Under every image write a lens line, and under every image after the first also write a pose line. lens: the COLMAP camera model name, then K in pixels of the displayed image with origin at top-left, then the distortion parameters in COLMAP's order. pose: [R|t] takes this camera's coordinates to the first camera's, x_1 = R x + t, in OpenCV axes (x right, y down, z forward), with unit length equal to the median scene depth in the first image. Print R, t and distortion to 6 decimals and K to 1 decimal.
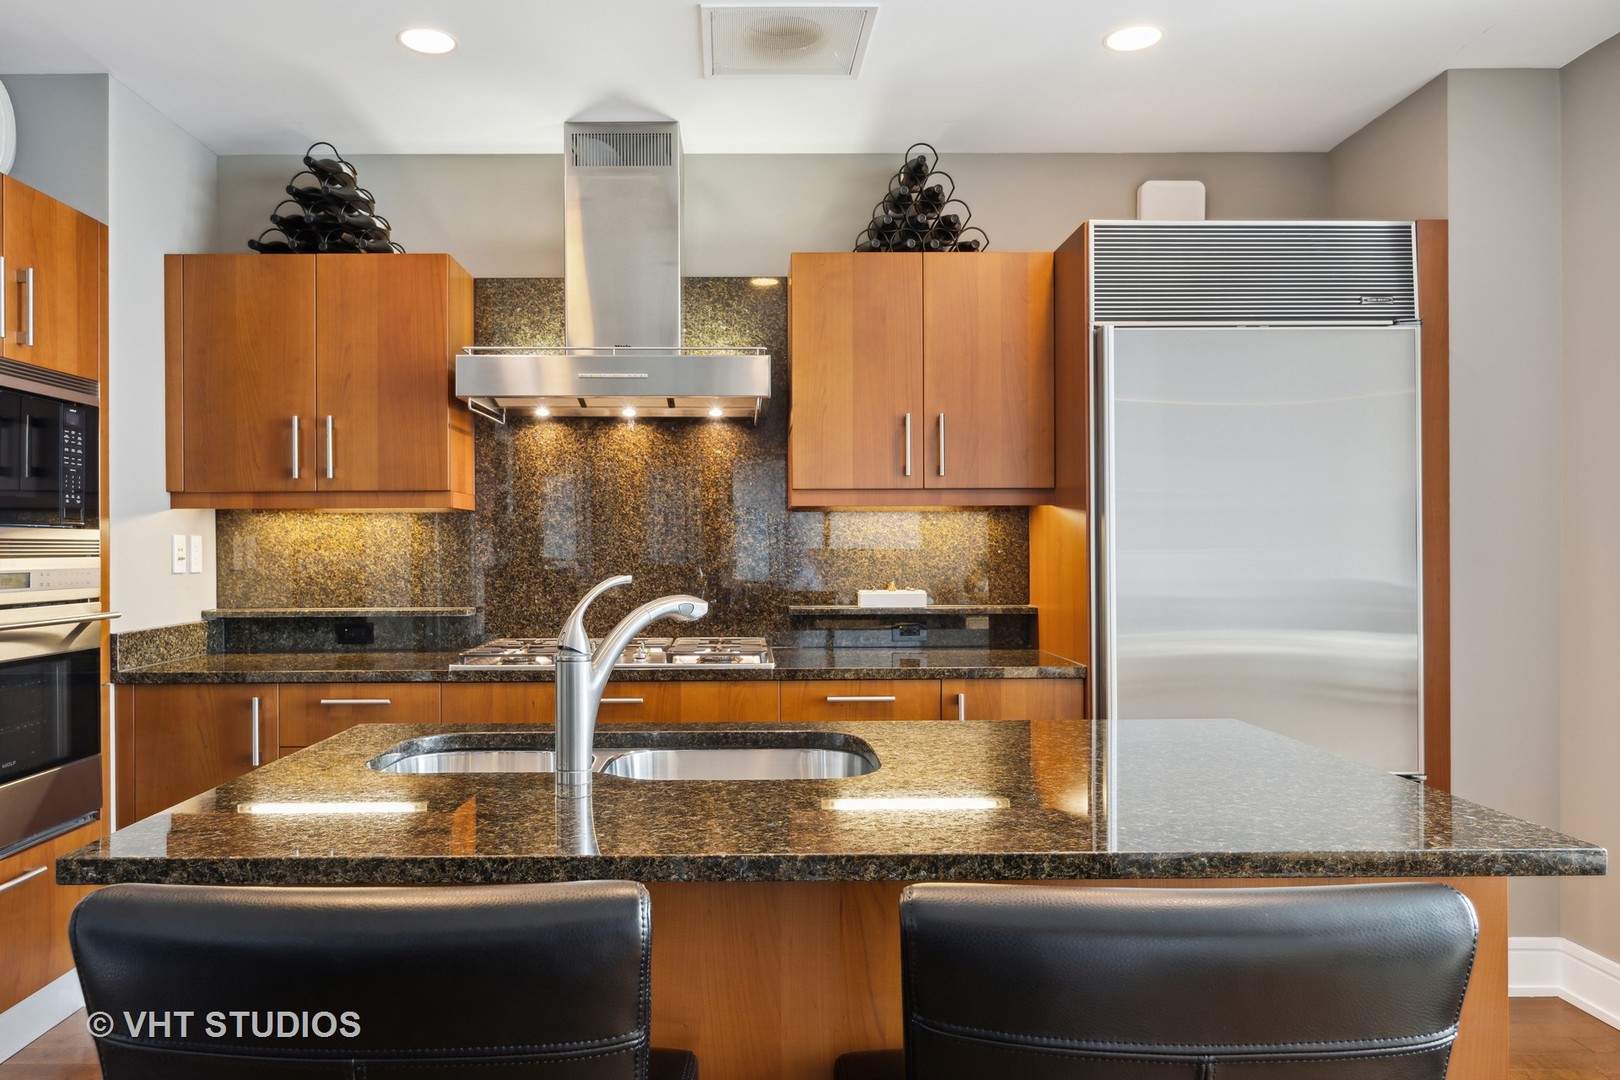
lens RADIAL K [[1123.9, 0, 808.6], [0, 1123.9, 541.7], [0, 0, 1]] dist [-0.004279, -0.001069]
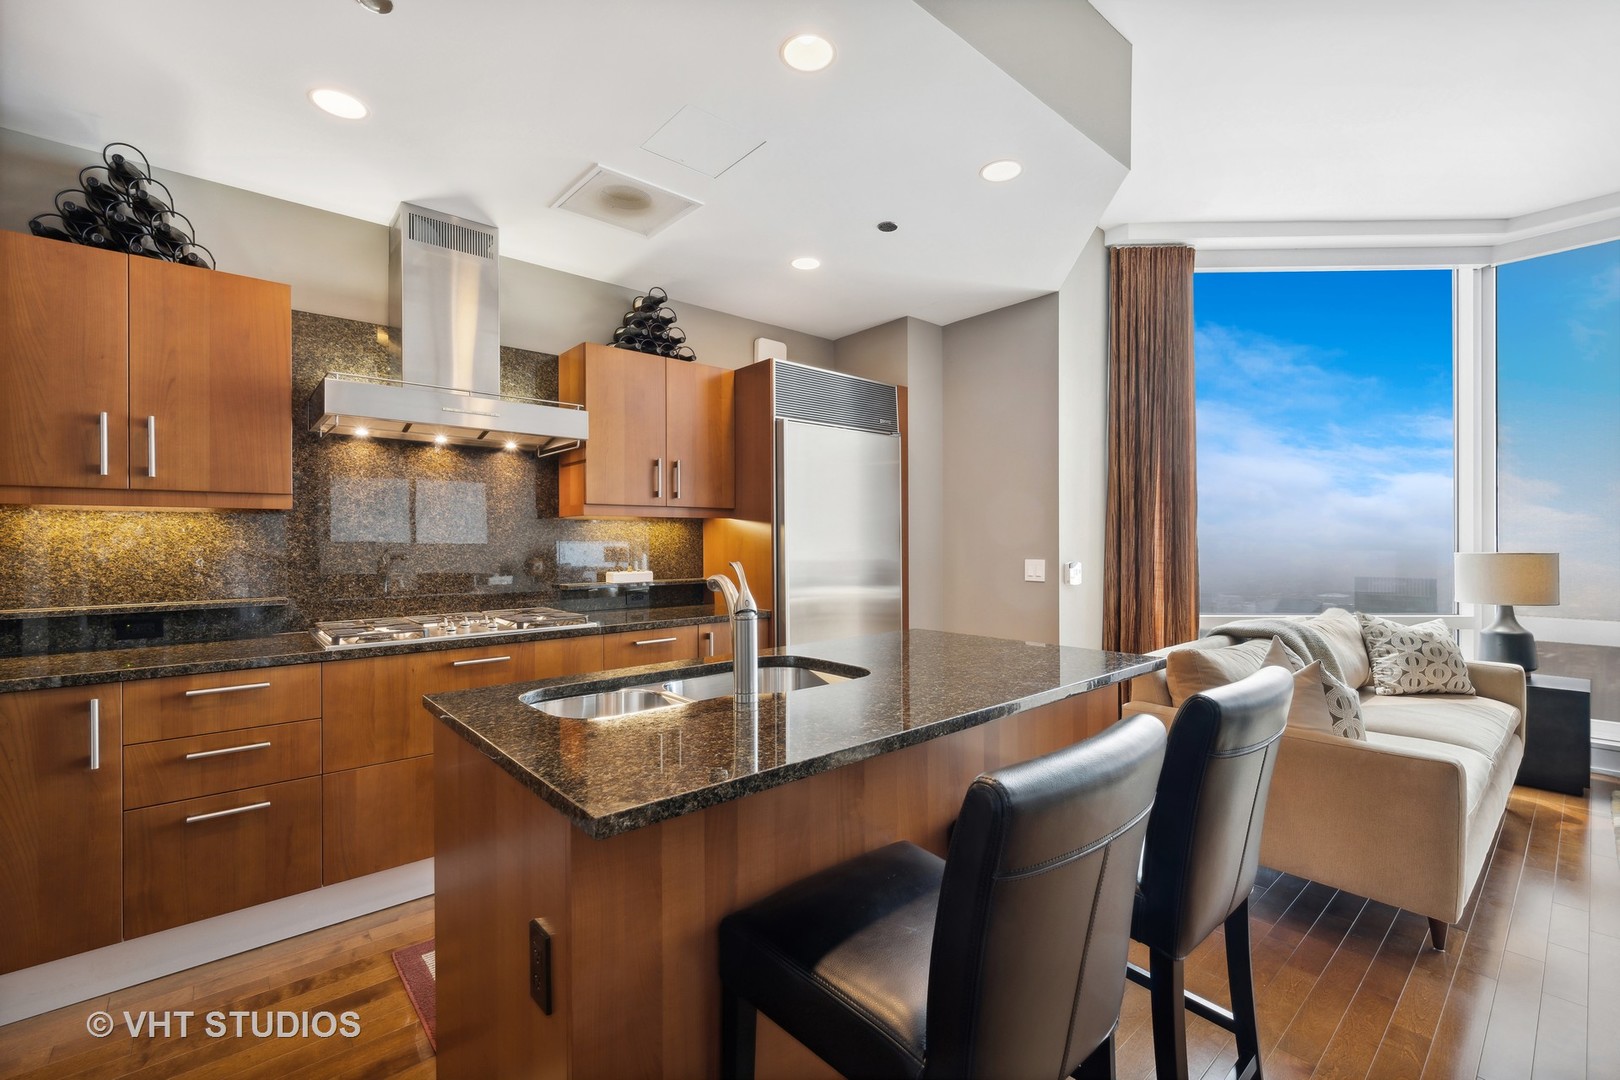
lens RADIAL K [[687.7, 0, 811.0], [0, 687.7, 543.6], [0, 0, 1]] dist [-0.005250, 0.000953]
pose [[0.753932, -0.002580, 0.656948, -0.379586], [-0.001785, 0.999981, 0.005976, -0.000870], [-0.656950, -0.005678, 0.753913, 0.131639]]
